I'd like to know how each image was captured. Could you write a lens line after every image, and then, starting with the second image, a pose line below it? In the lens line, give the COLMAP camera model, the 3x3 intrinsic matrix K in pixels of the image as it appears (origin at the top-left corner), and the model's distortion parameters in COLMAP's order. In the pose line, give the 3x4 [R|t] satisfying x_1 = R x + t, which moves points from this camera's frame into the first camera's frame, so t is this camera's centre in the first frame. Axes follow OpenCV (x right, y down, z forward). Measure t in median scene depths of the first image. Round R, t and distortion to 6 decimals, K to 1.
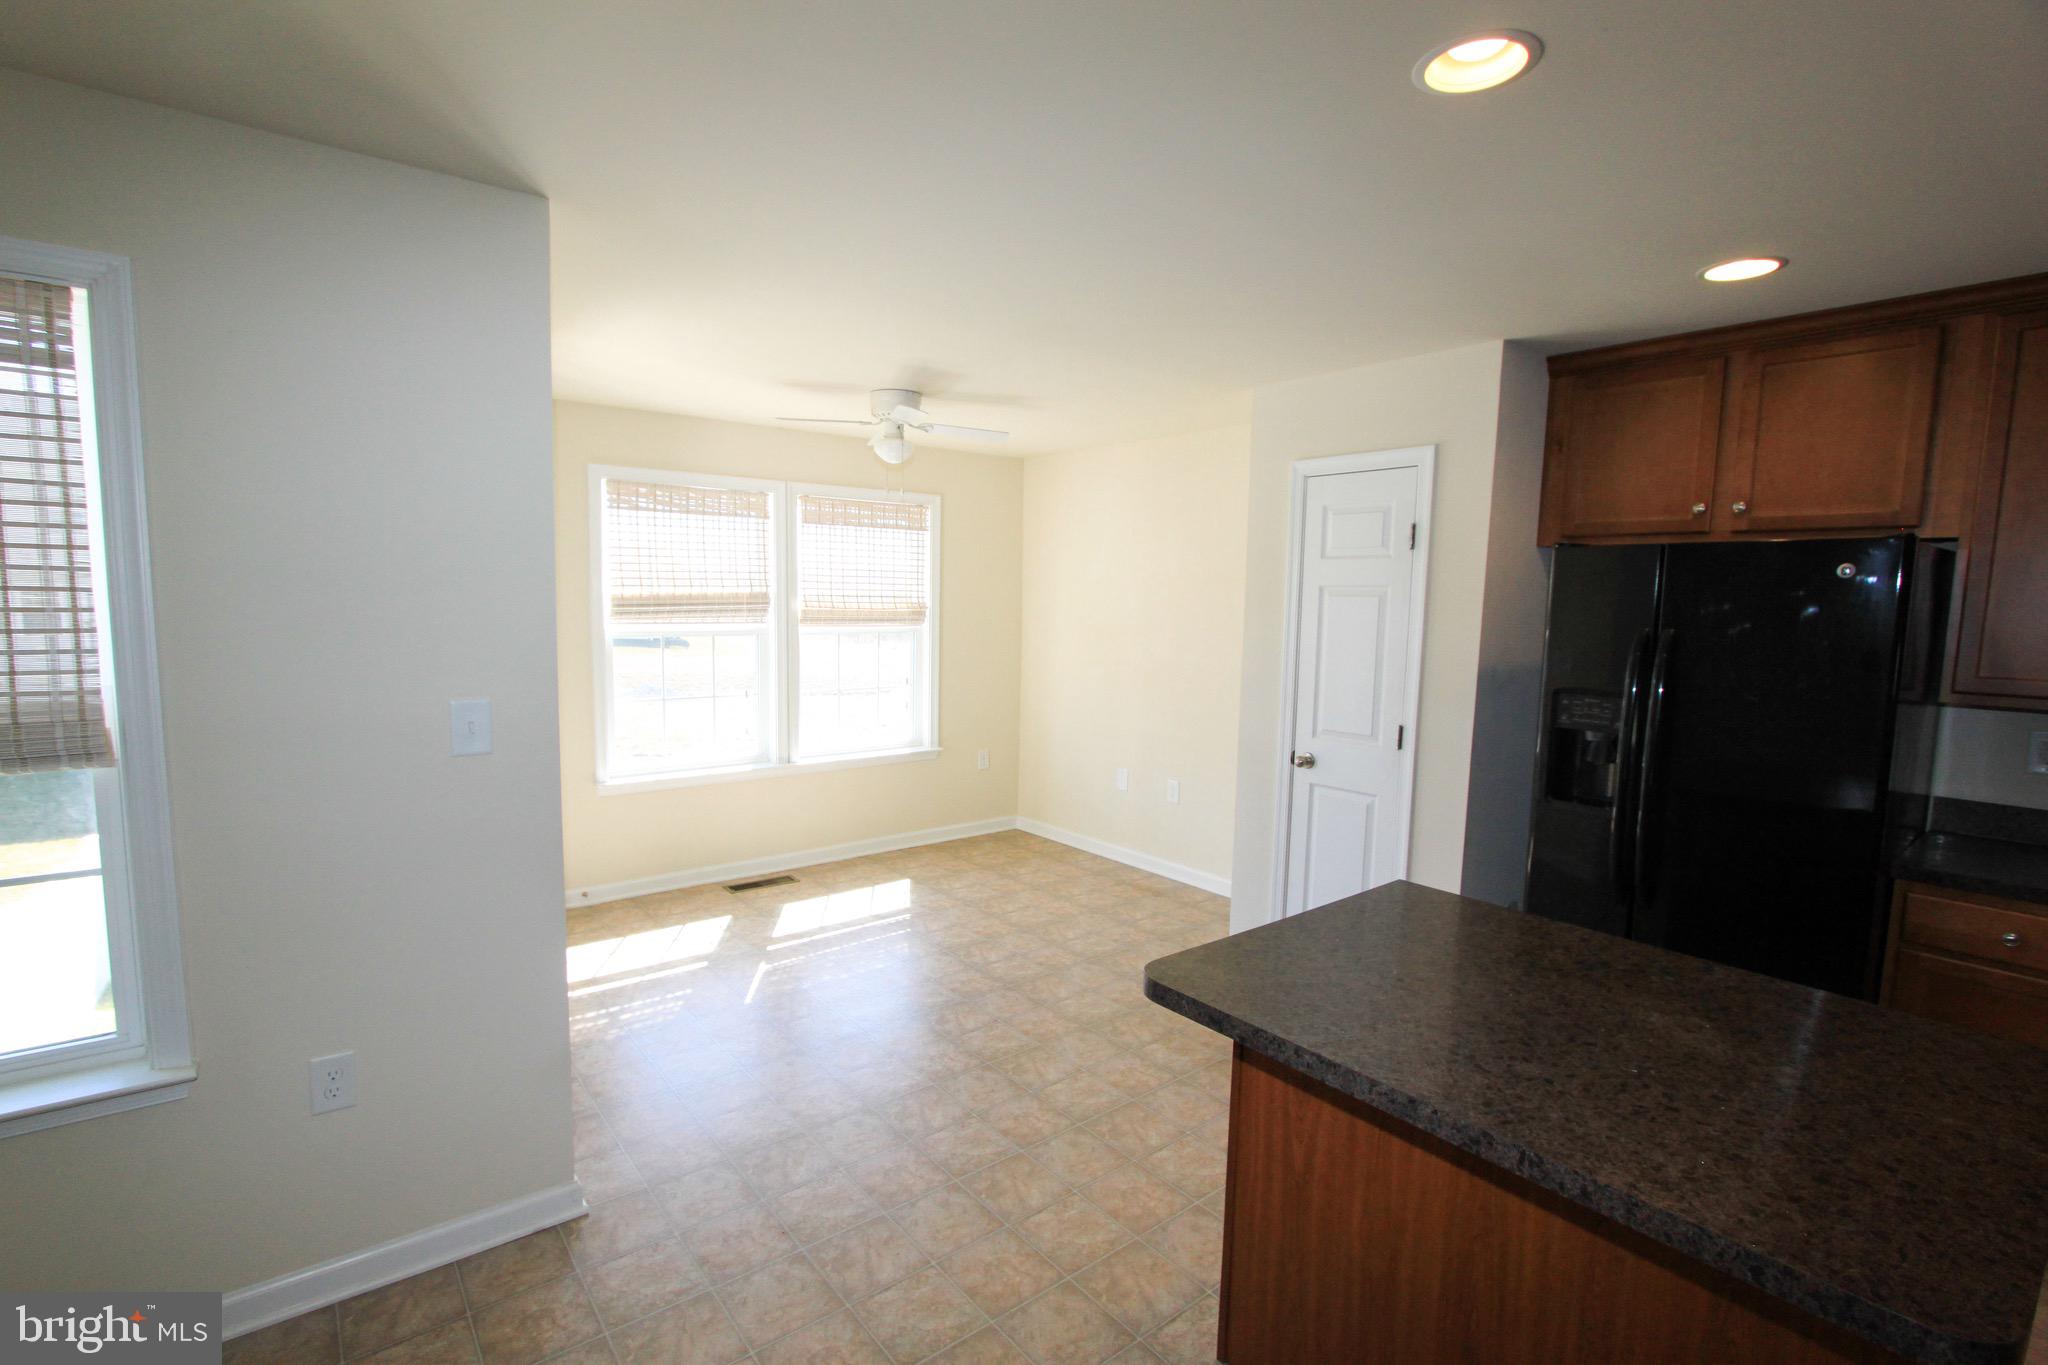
lens RADIAL K [[973.7, 0, 1024.0], [0, 973.7, 682.5], [0, 0, 1]] dist [0.037435, -0.031811]
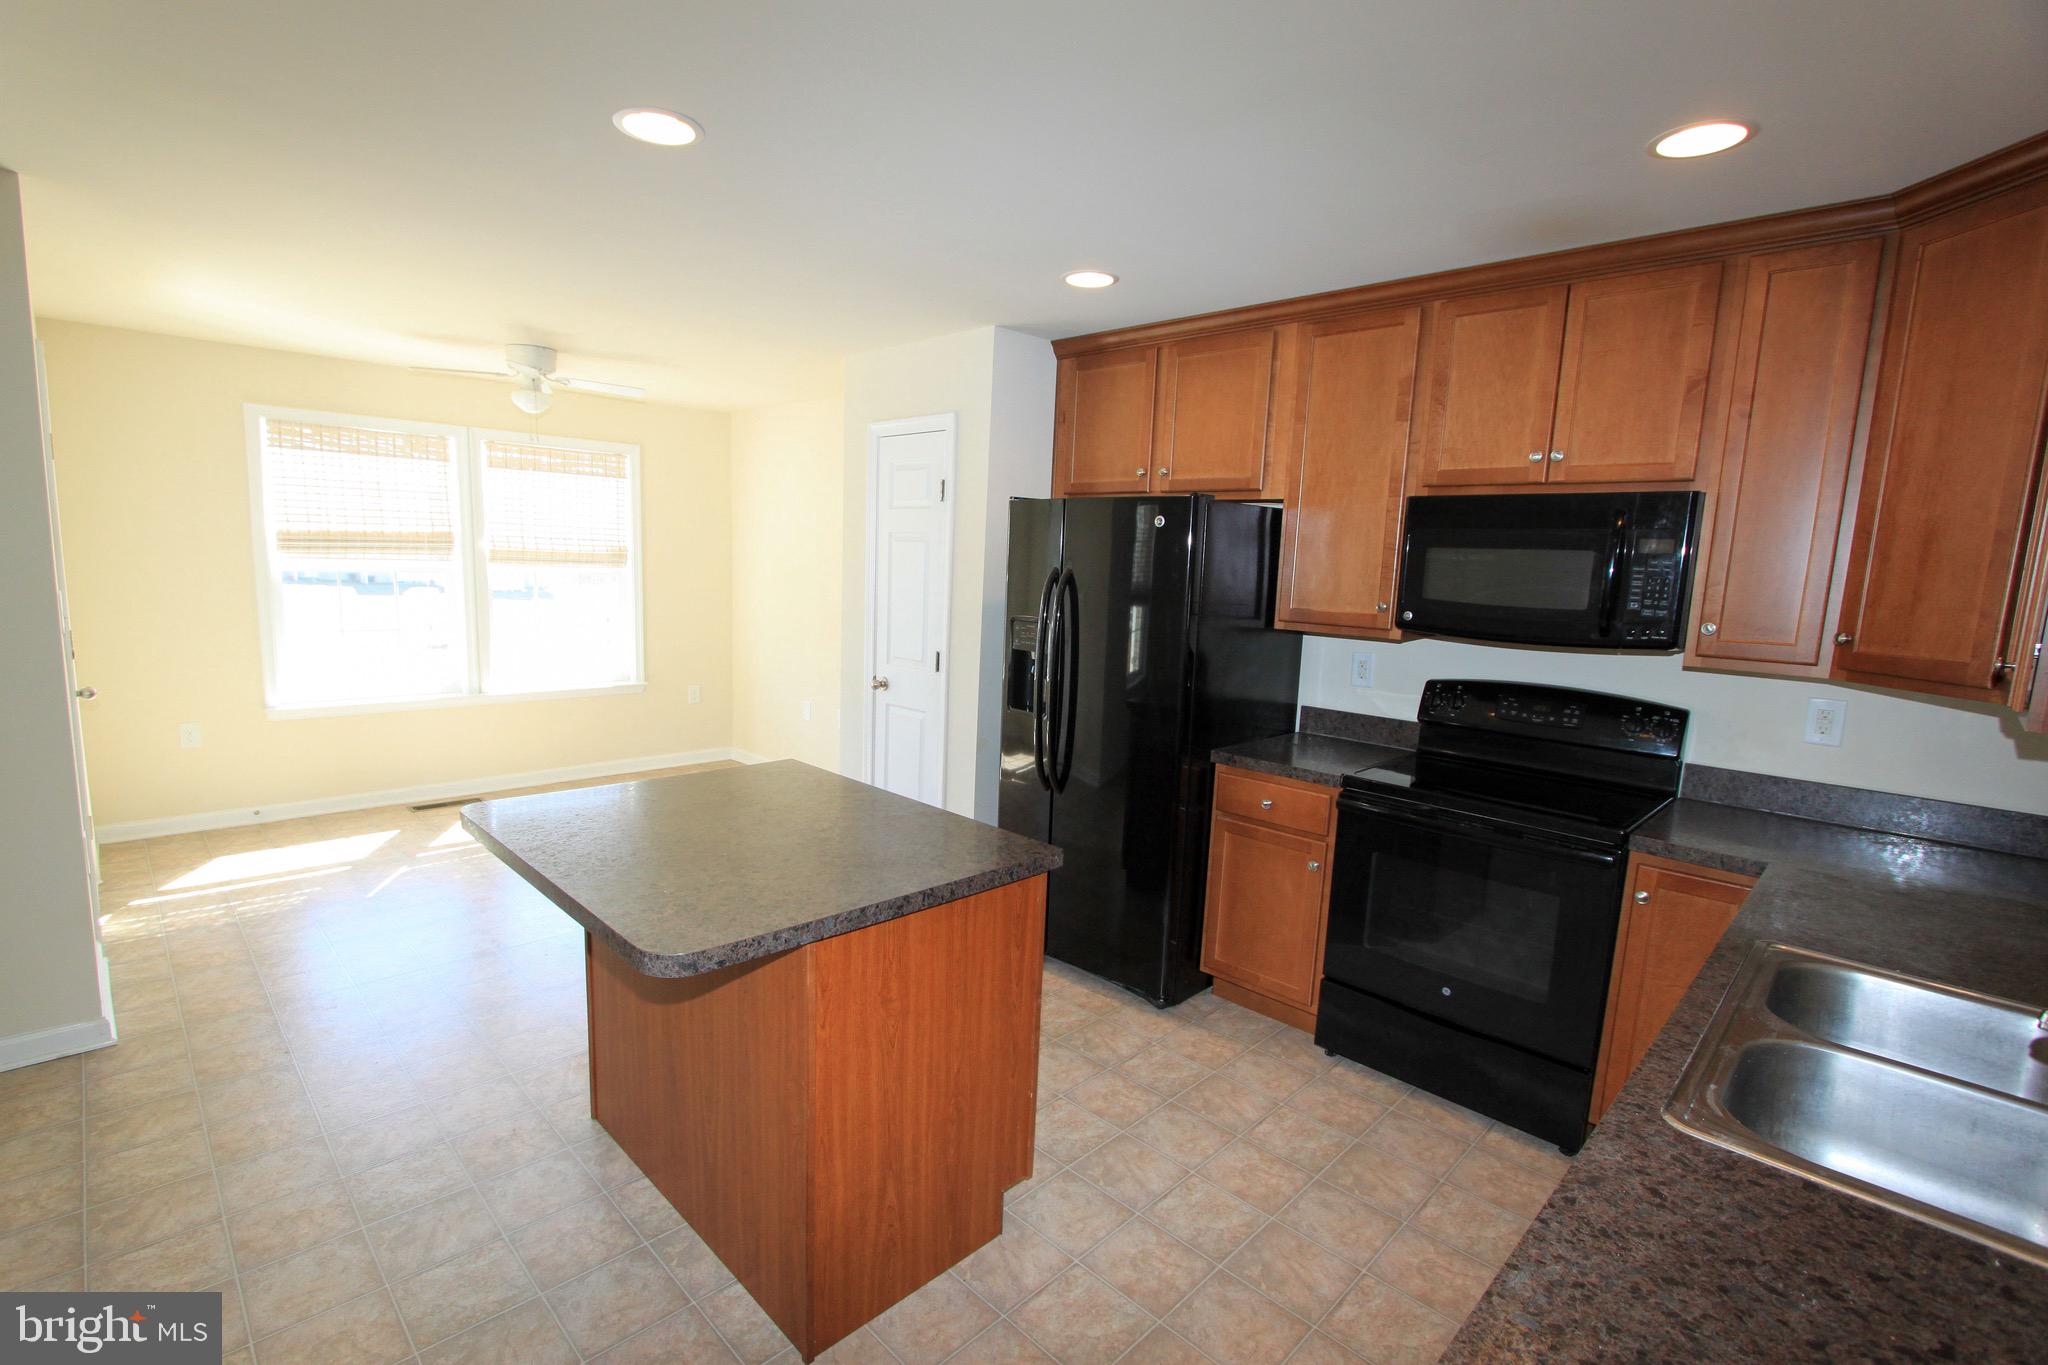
lens RADIAL K [[939.9, 0, 1011.5], [0, 939.9, 695.7], [0, 0, 1]] dist [-0.011275, 0.000753]
pose [[0.992230, 0.002529, 0.124395, 0.232646], [-0.009856, 0.998249, 0.058318, 0.021347], [-0.124030, -0.059091, 0.990517, -0.098129]]
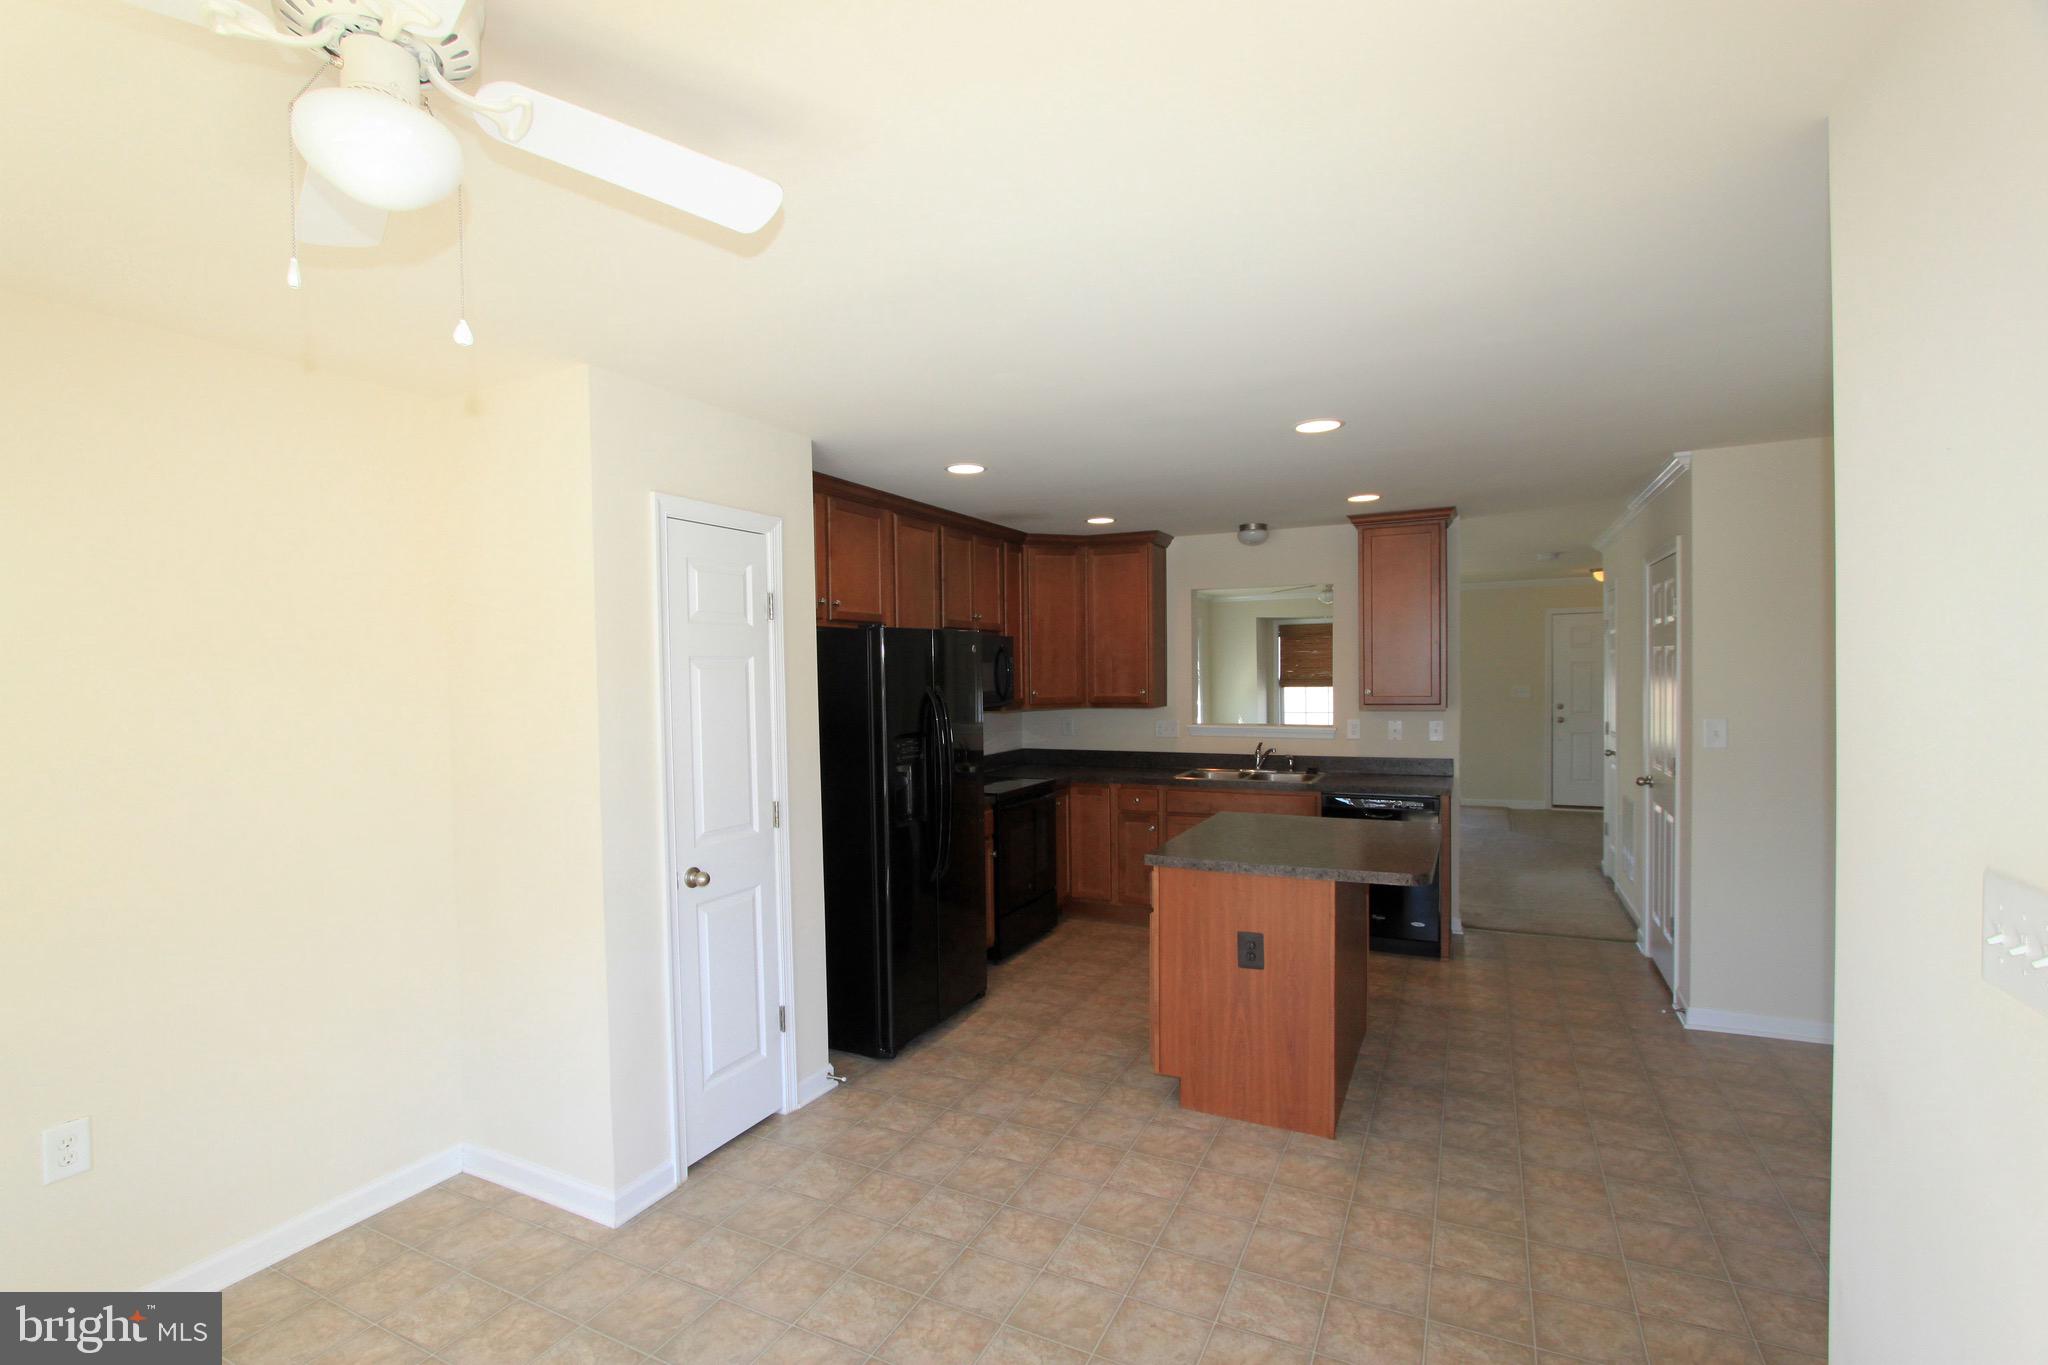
lens RADIAL K [[947.1, 0, 972.9], [0, 947.1, 698.1], [0, 0, 1]] dist [-0.014430, 0.000794]
pose [[-0.407788, -0.037555, 0.912304, -0.371055], [0.093700, 0.992158, 0.082725, -0.081198], [-0.908256, 0.119217, -0.401071, 0.820767]]
